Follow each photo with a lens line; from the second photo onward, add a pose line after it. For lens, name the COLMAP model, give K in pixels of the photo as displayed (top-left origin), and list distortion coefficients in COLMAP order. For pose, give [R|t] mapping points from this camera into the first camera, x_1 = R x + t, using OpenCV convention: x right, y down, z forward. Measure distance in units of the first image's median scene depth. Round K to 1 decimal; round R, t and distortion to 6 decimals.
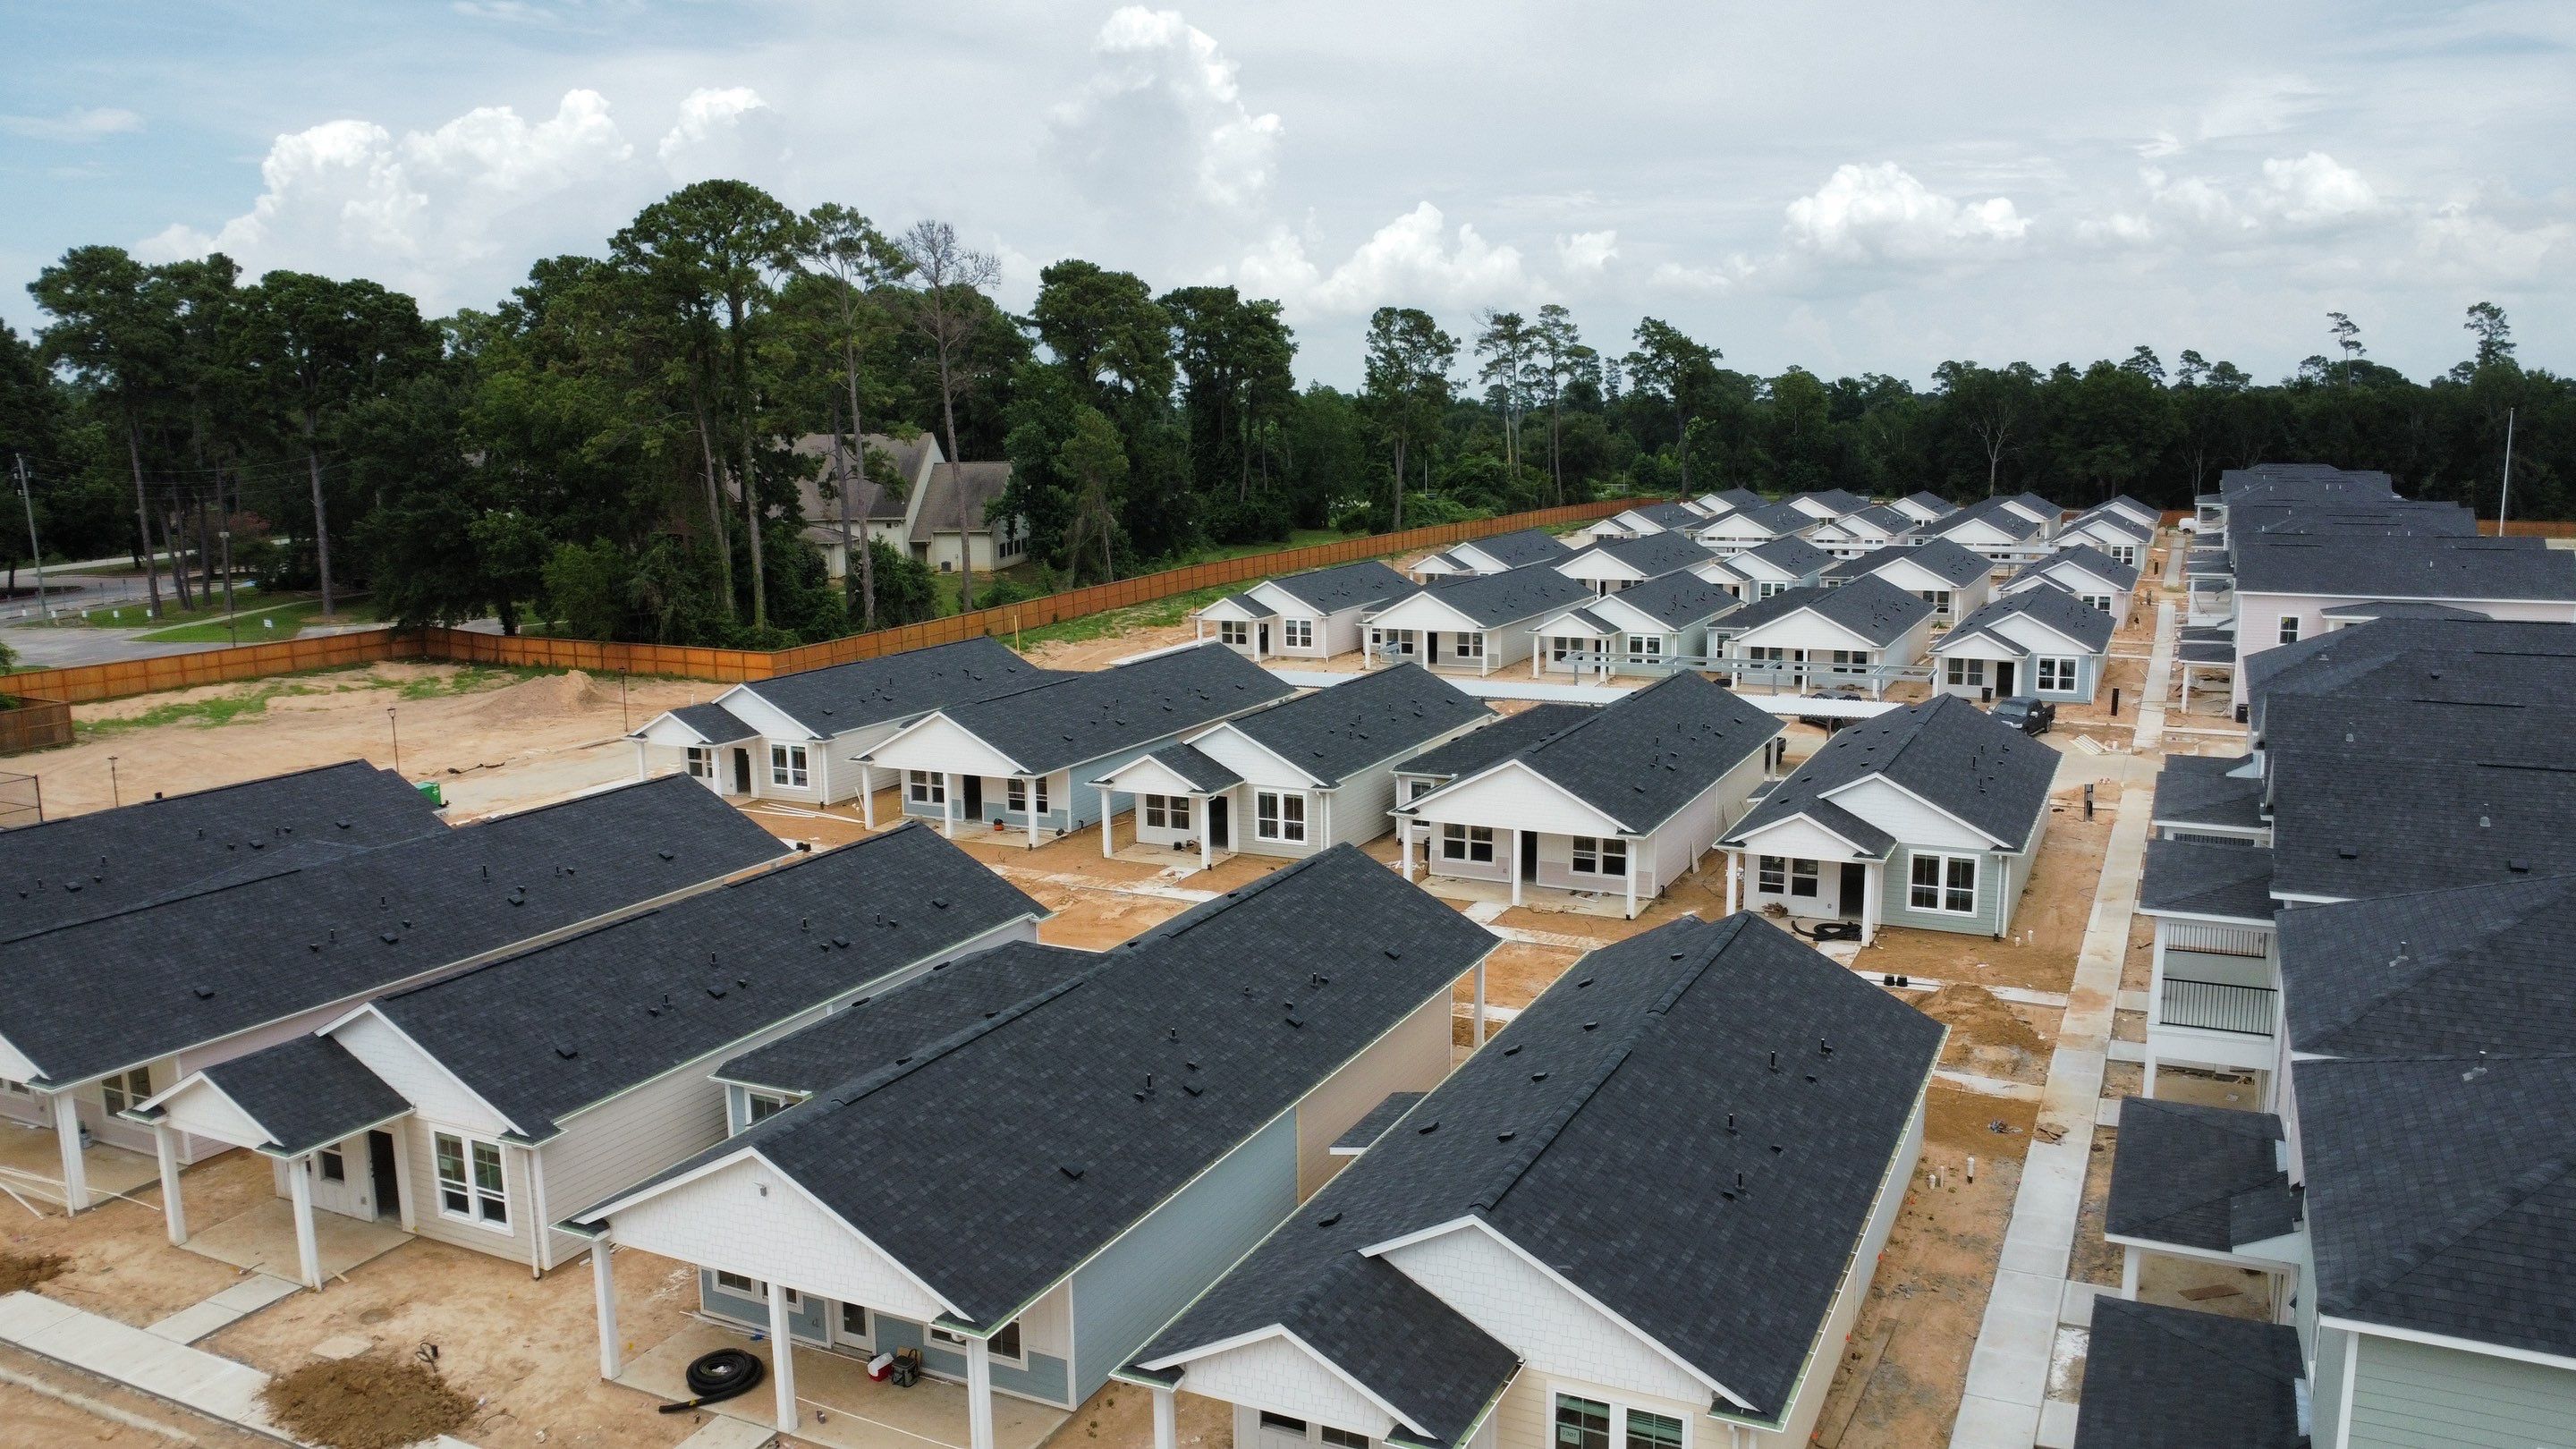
lens RADIAL K [[1869.2, 0, 1270.8], [0, 1869.2, 732.1], [0, 0, 1]] dist [-0.033472, -0.000152]
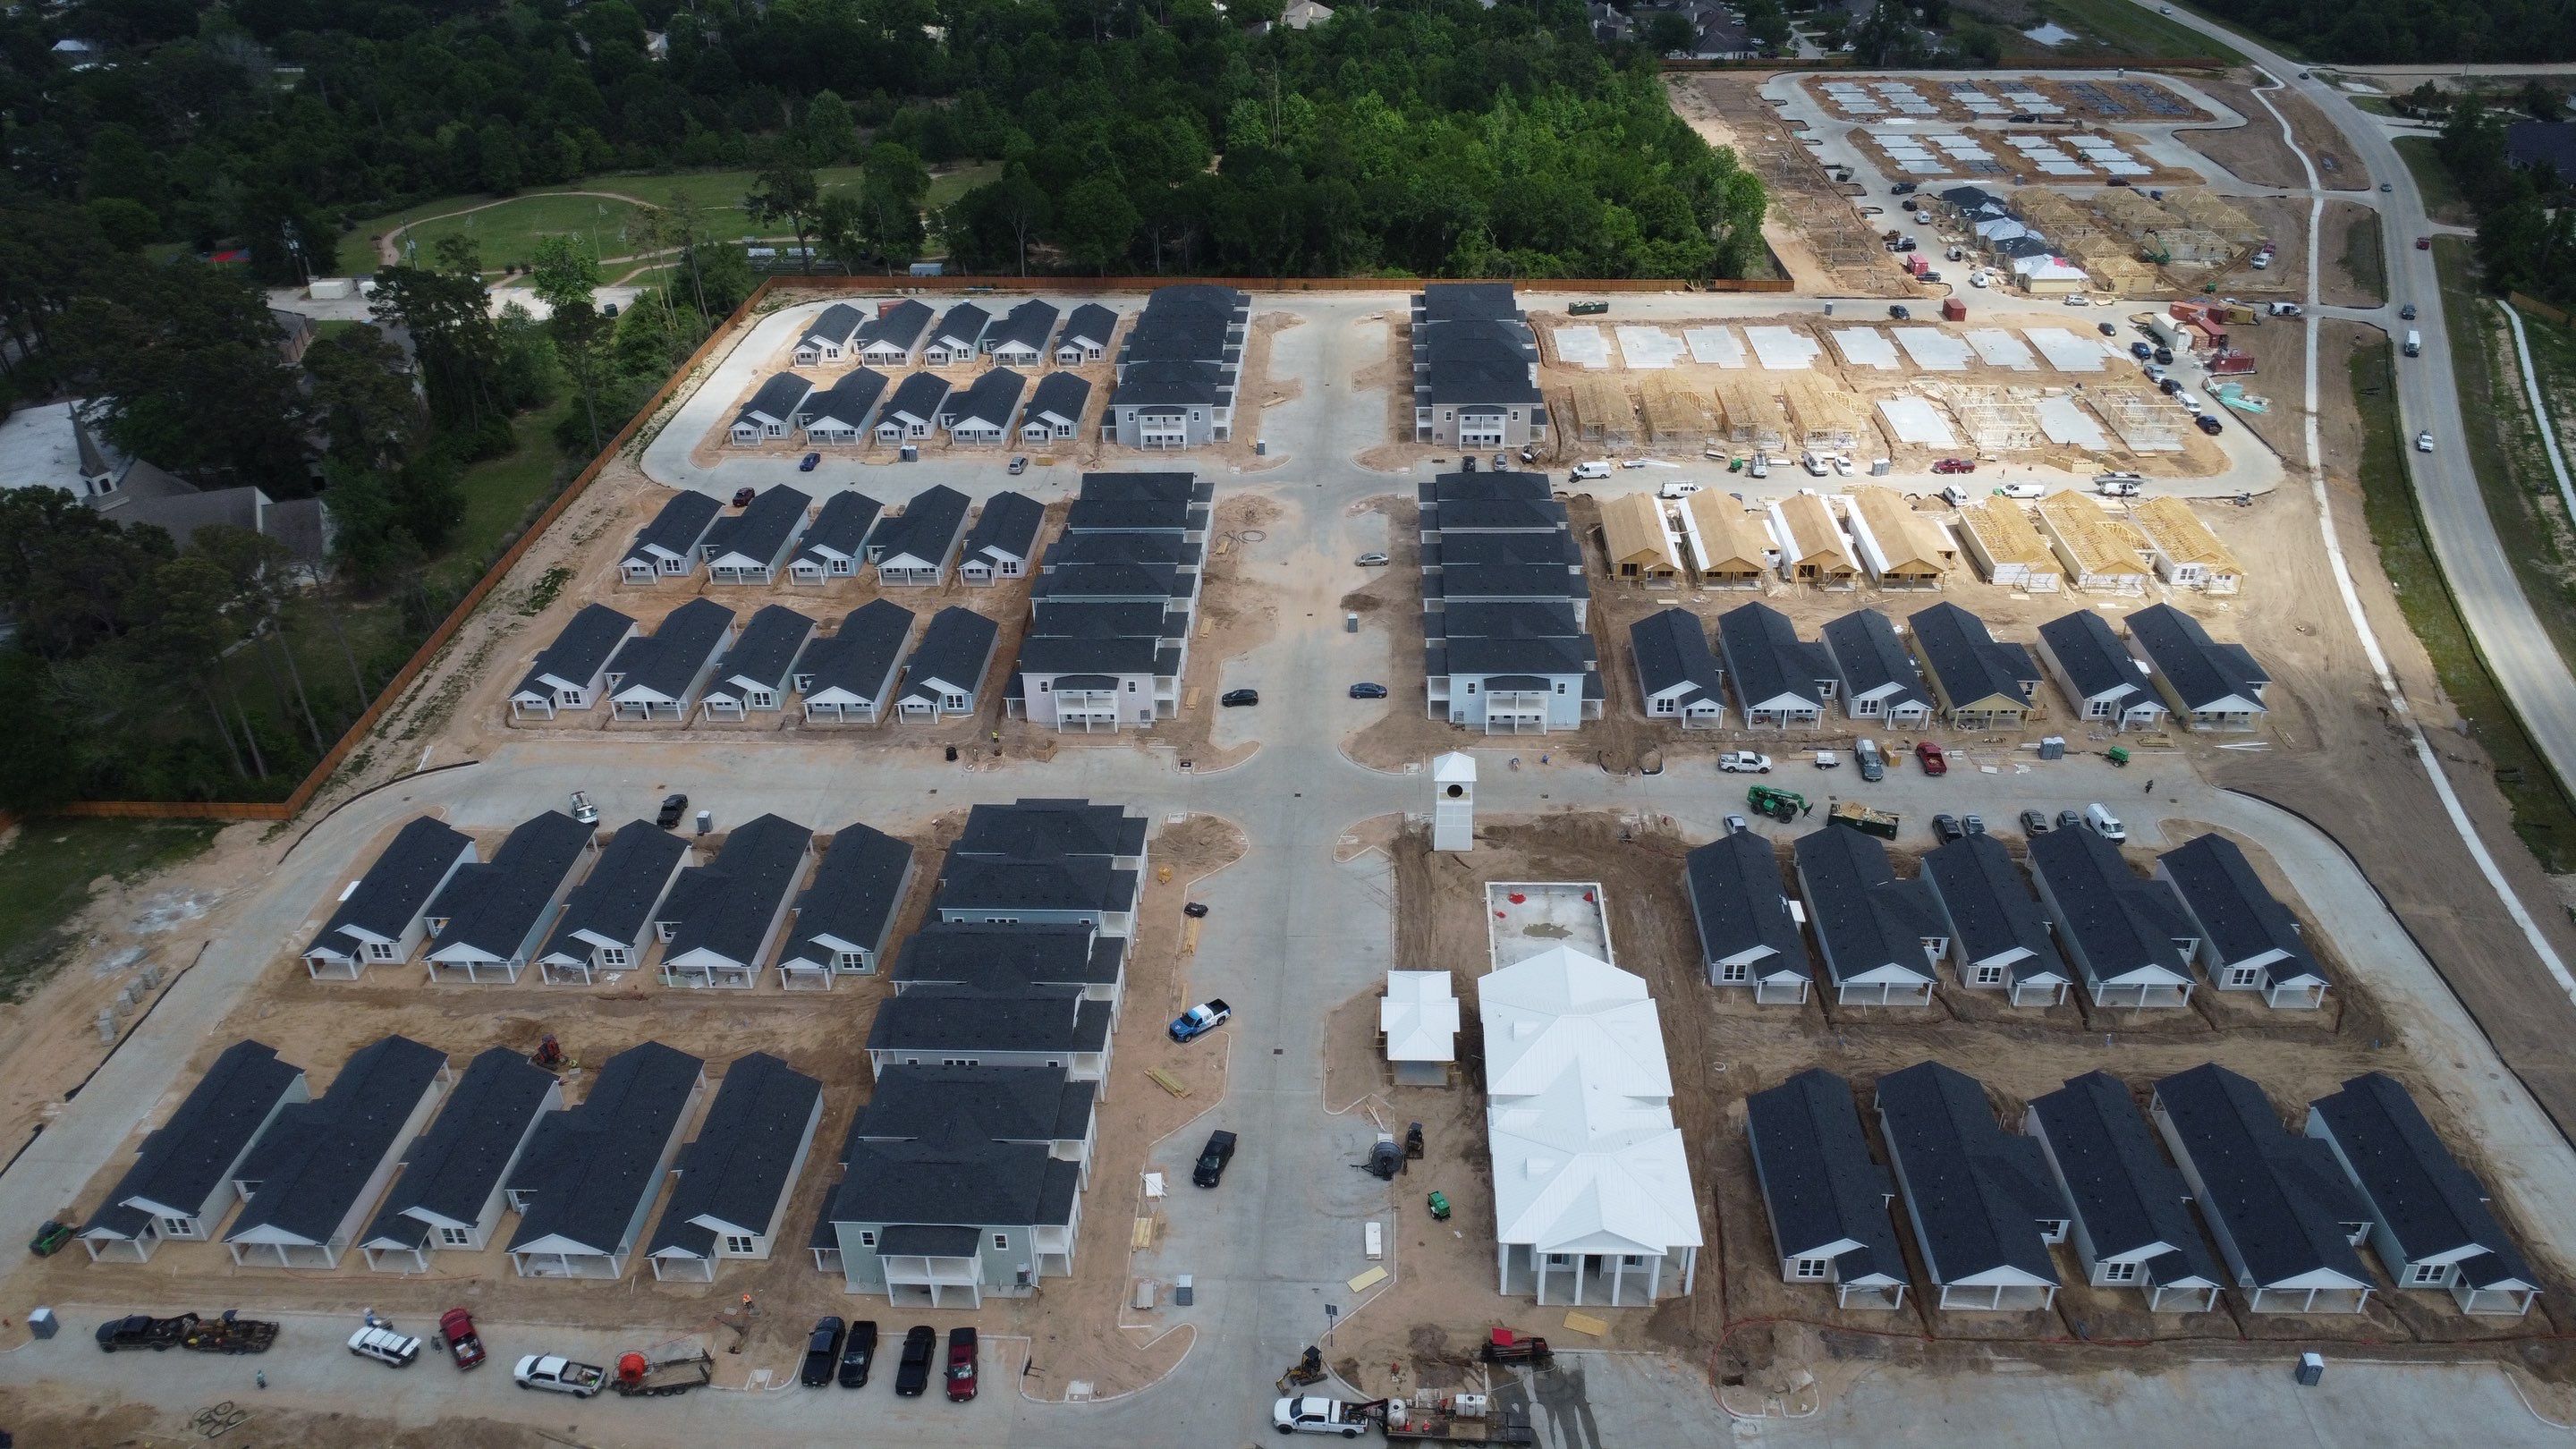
lens RADIAL K [[1869.2, 0, 1275.8], [0, 1869.2, 734.6], [0, 0, 1]] dist [-0.033472, -0.000152]
pose [[0.916184, -0.209867, 0.341412, 0.013910], [0.077619, 0.928711, 0.362591, -0.520780], [-0.393169, -0.305700, 0.867160, -0.710235]]
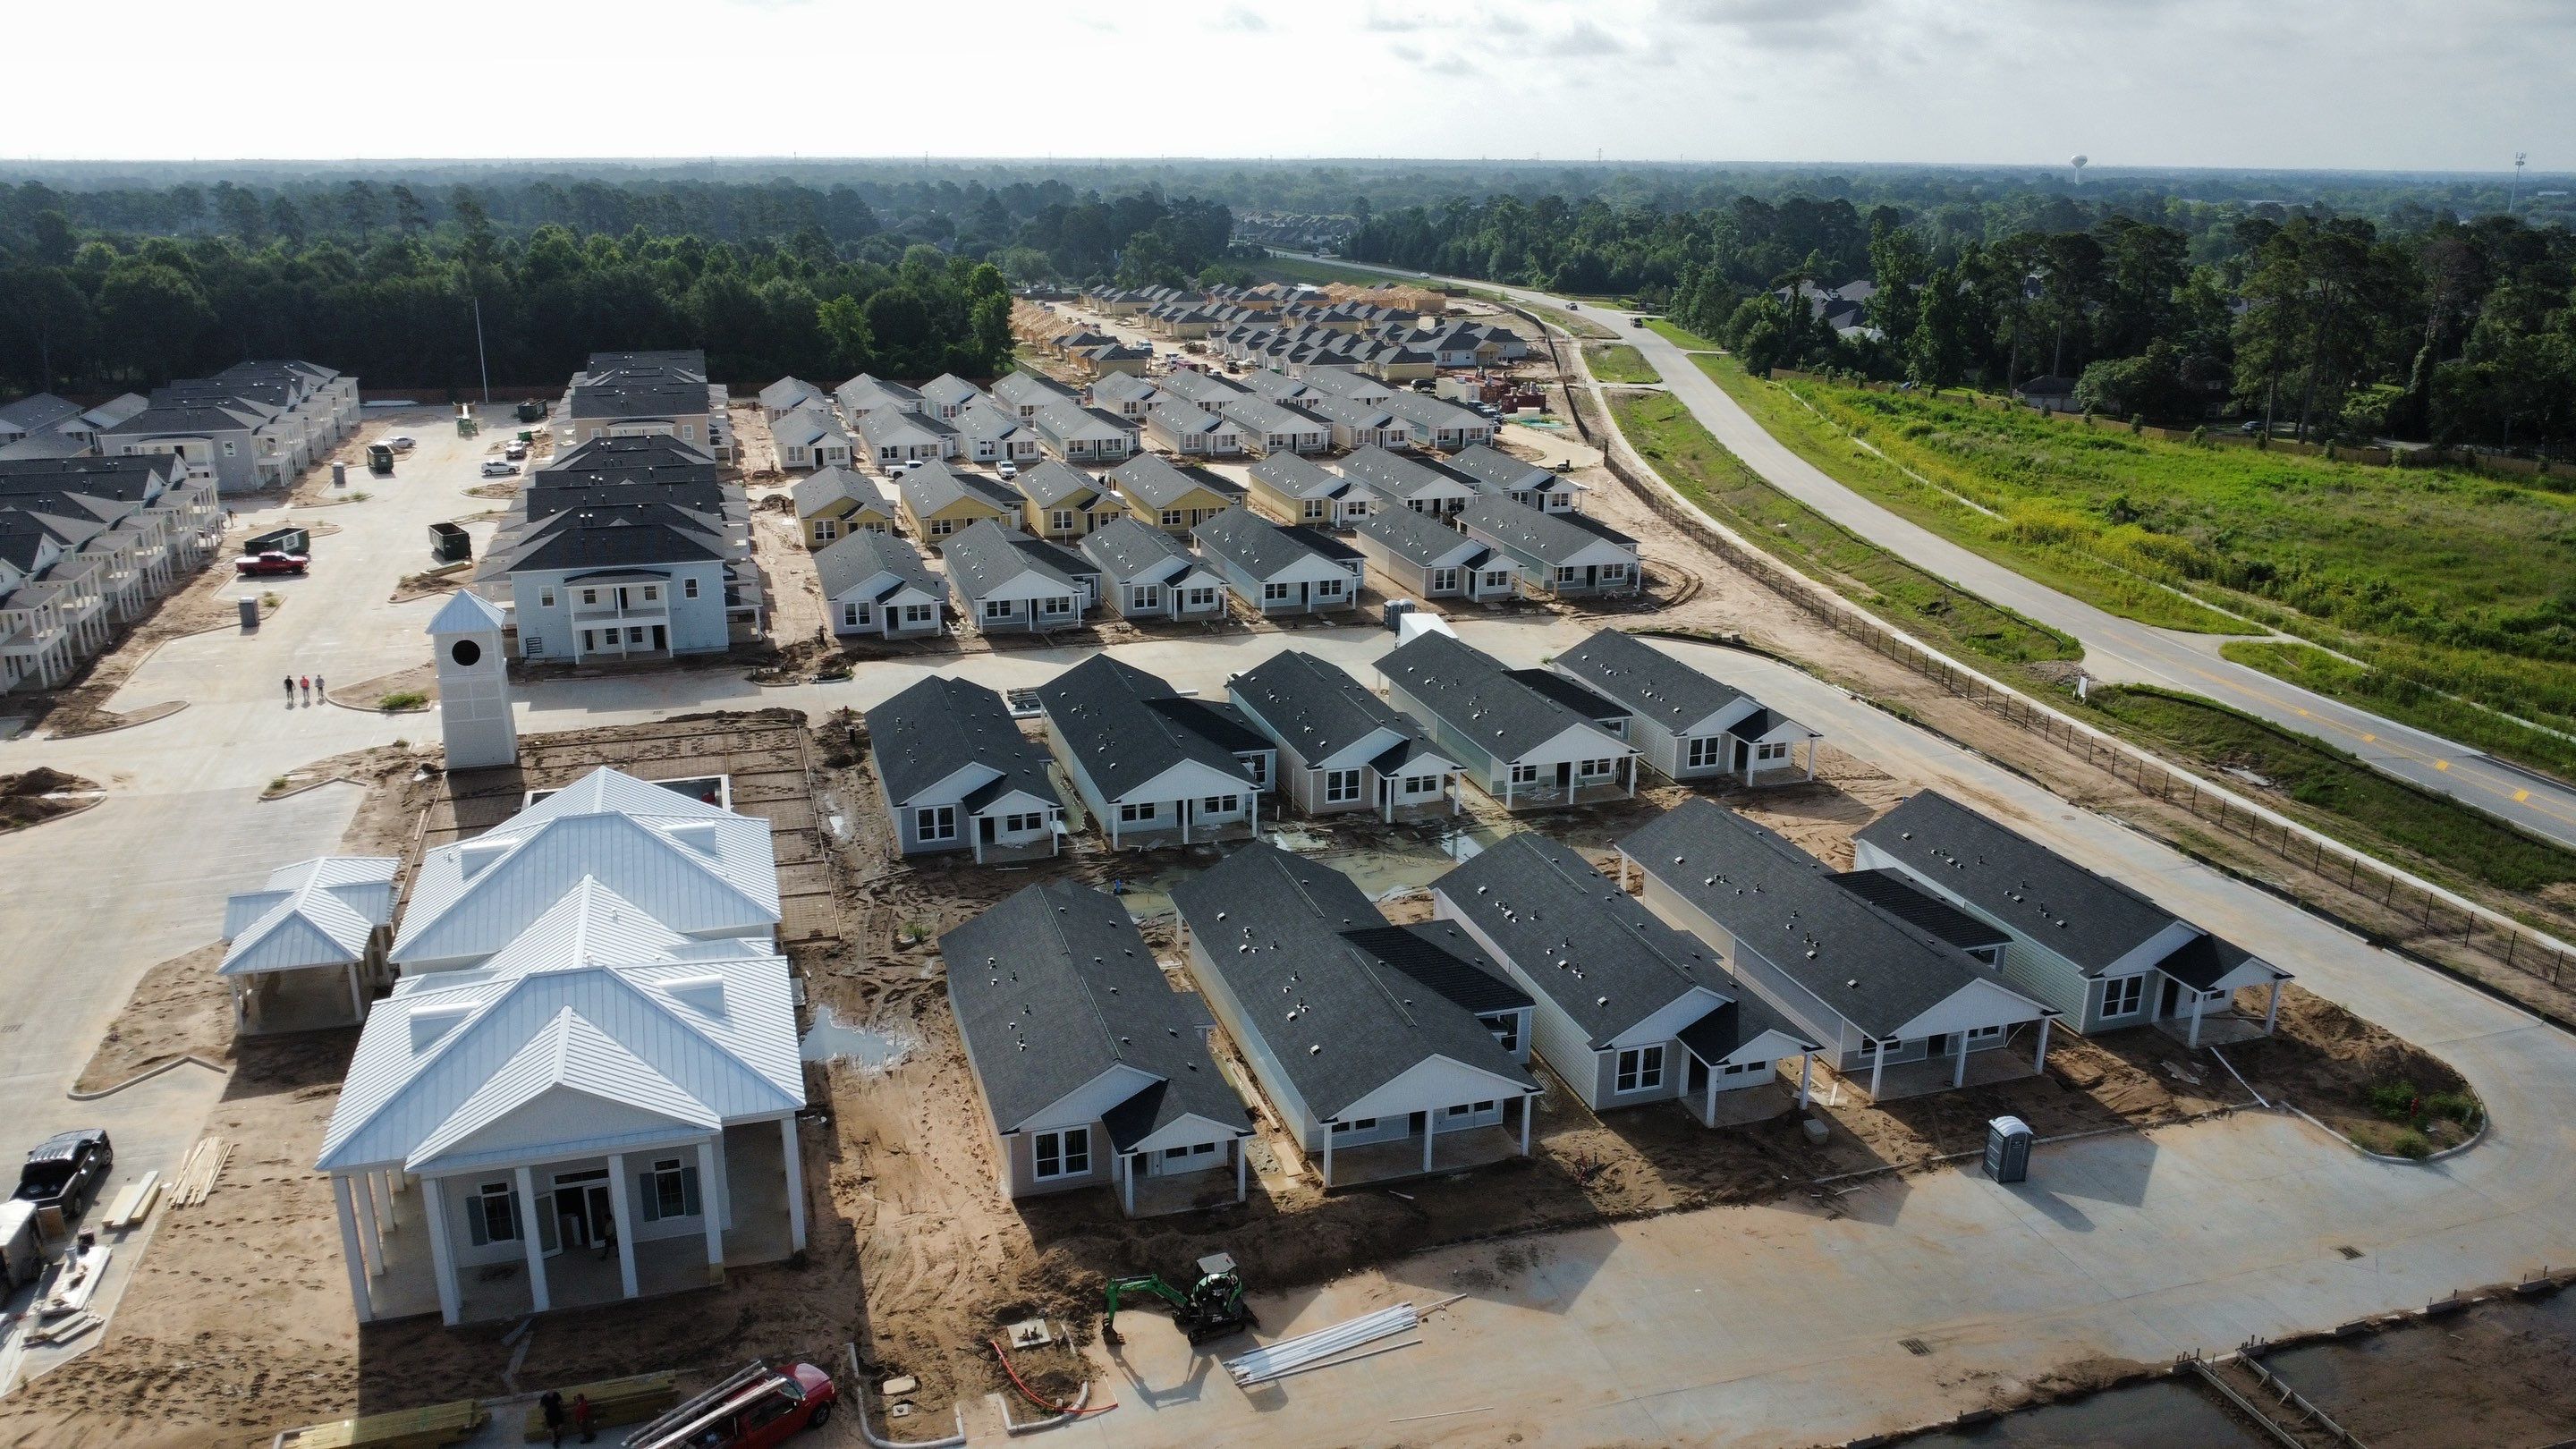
lens RADIAL K [[1869.2, 0, 1279.9], [0, 1869.2, 730.9], [0, 0, 1]] dist [-0.033472, -0.000152]
pose [[0.725725, -0.185221, 0.662583, 0.292420], [0.100313, 0.981274, 0.164436, -0.065377], [-0.680633, -0.052870, 0.730715, -0.436155]]
